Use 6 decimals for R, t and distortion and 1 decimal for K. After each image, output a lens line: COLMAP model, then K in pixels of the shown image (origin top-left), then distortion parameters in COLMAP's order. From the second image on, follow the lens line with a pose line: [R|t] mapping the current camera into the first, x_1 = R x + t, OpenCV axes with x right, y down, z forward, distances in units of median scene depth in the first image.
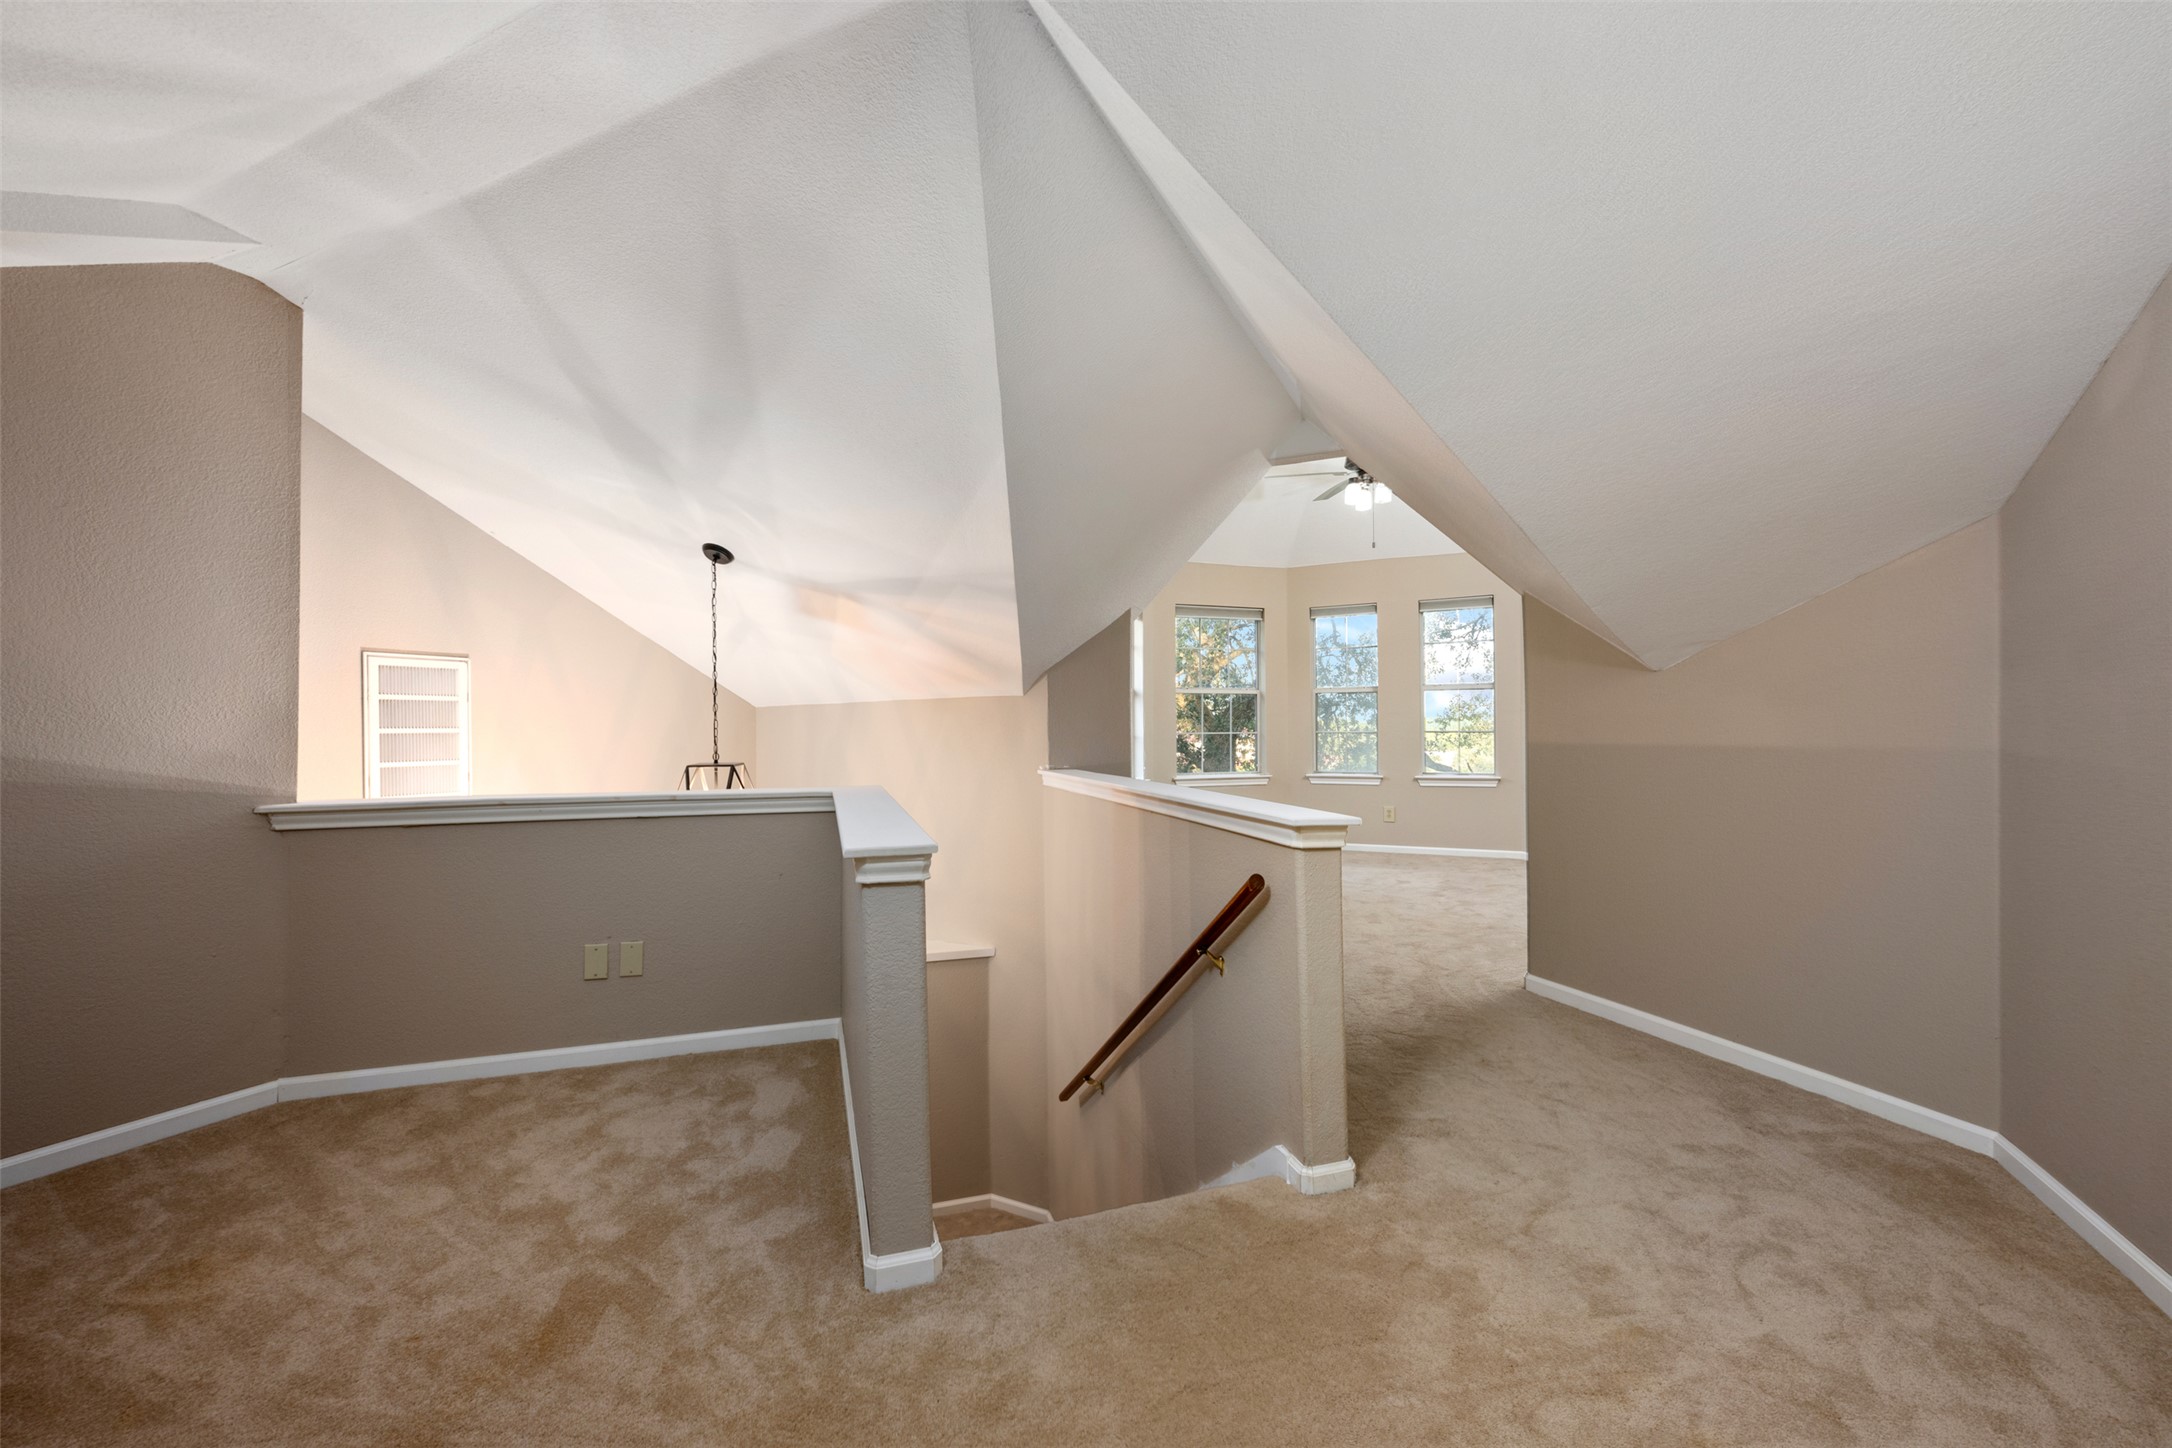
lens RADIAL K [[860.6, 0, 1086.0], [0, 860.6, 724.0], [0, 0, 1]] dist [-0.000631, -0.000055]
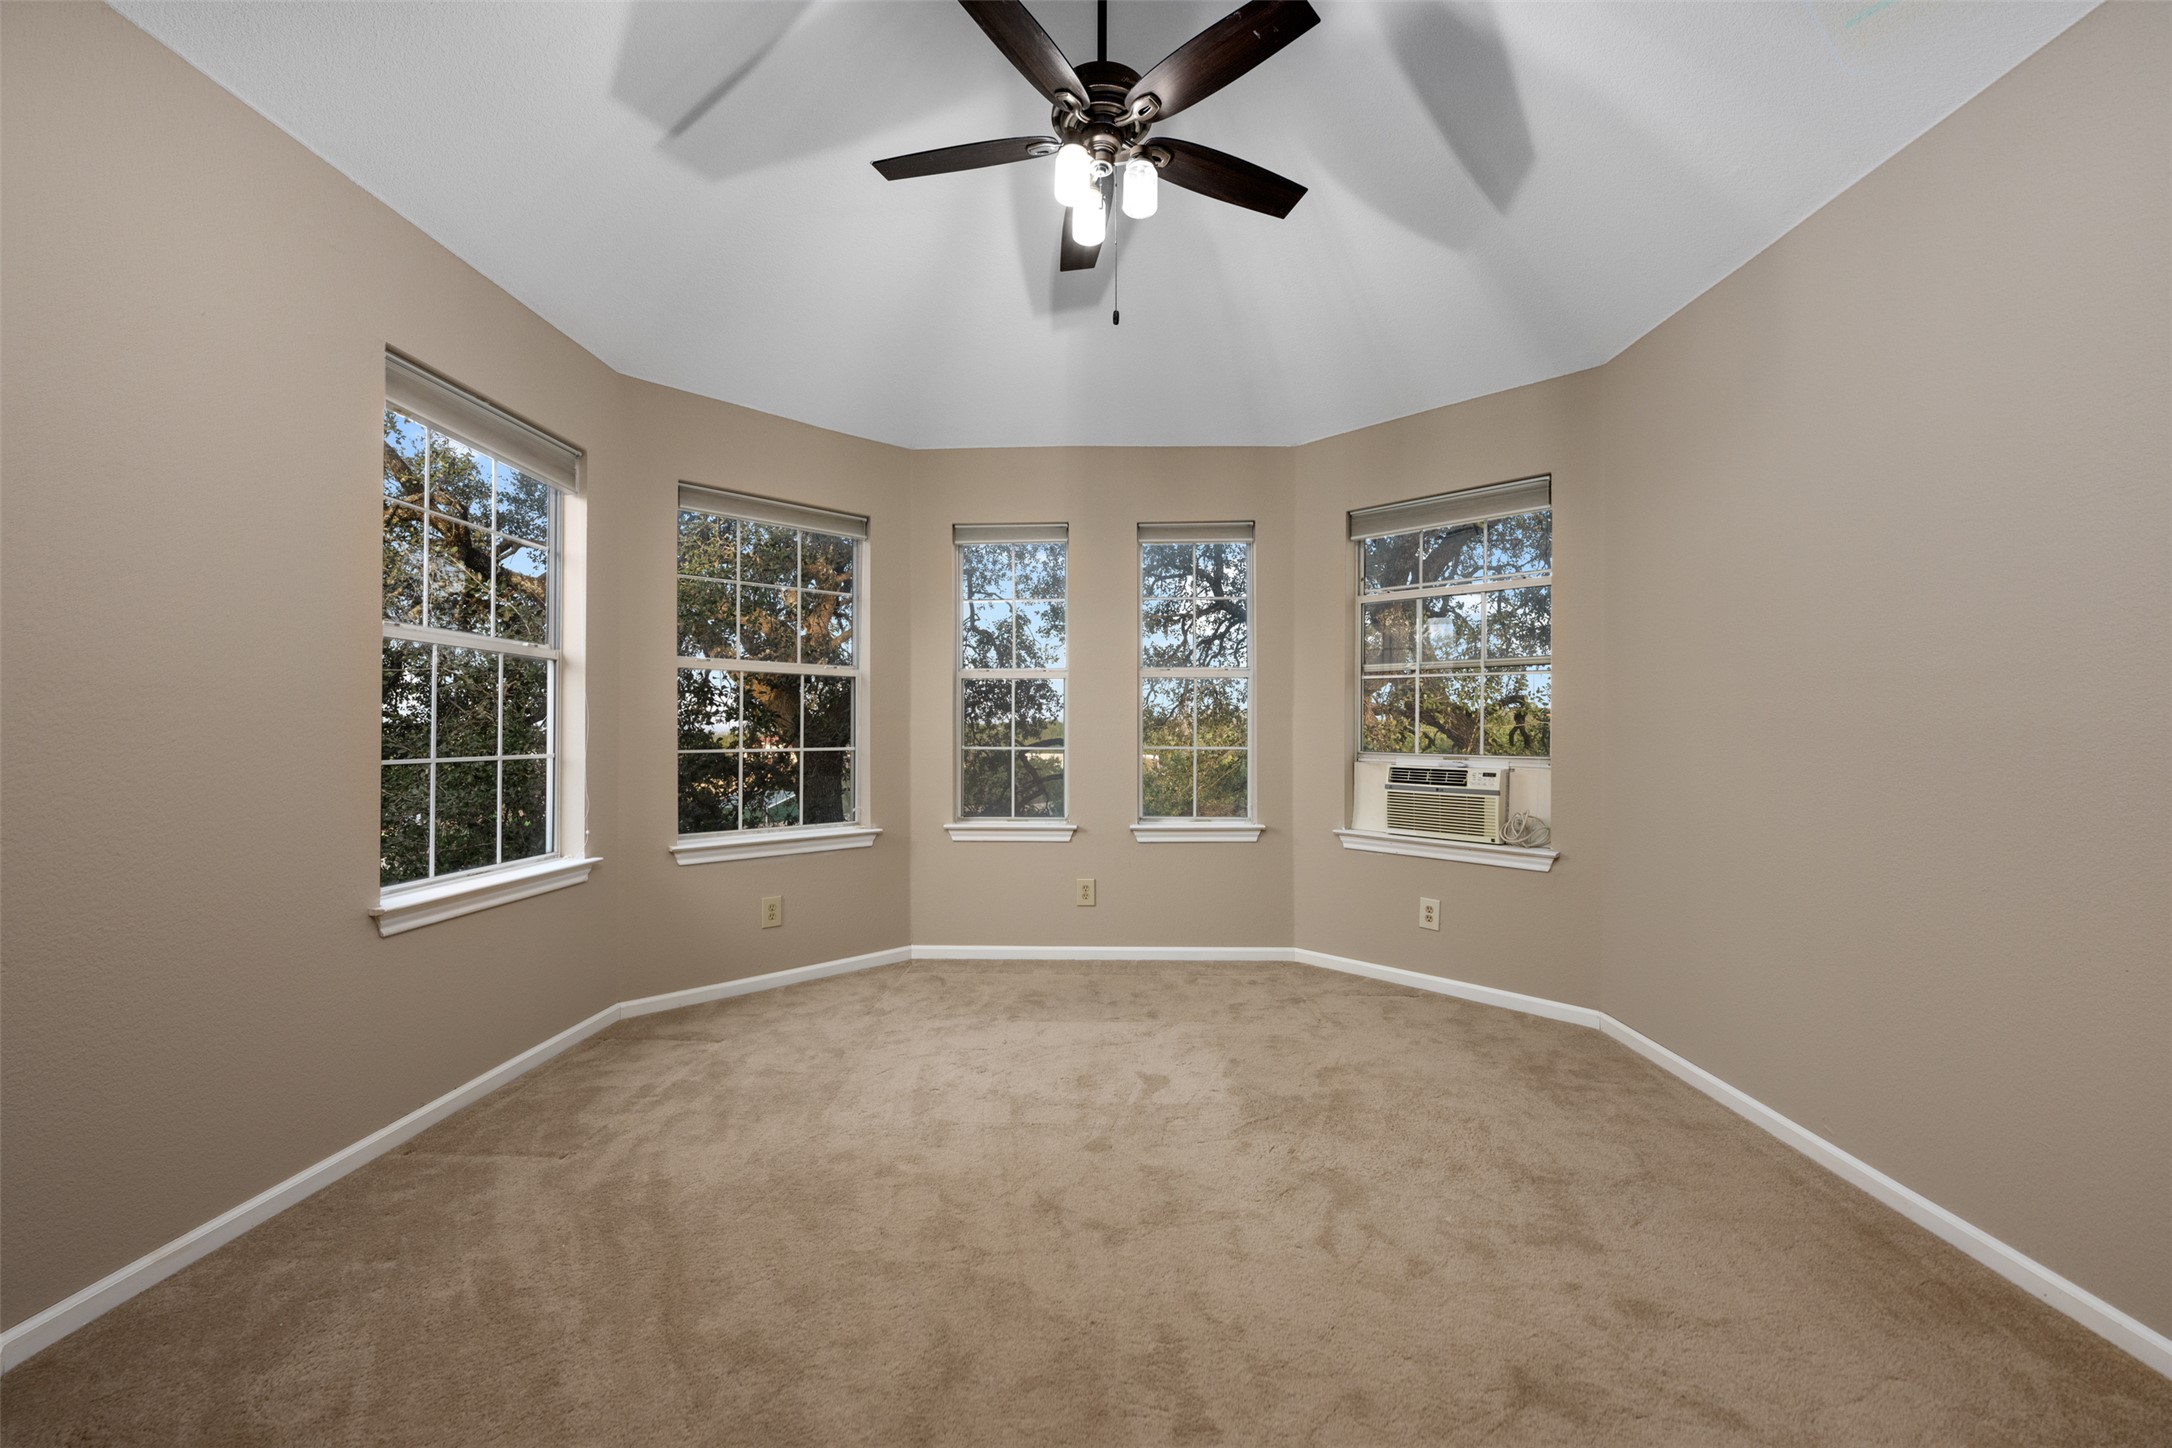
lens RADIAL K [[860.6, 0, 1086.0], [0, 860.6, 724.0], [0, 0, 1]] dist [-0.000631, -0.000055]
pose [[0.909709, 0.012116, 0.415069, 0.069929], [-0.010800, 0.999926, -0.005516, -0.002469], [-0.415105, 0.000535, 0.909773, 0.294373]]
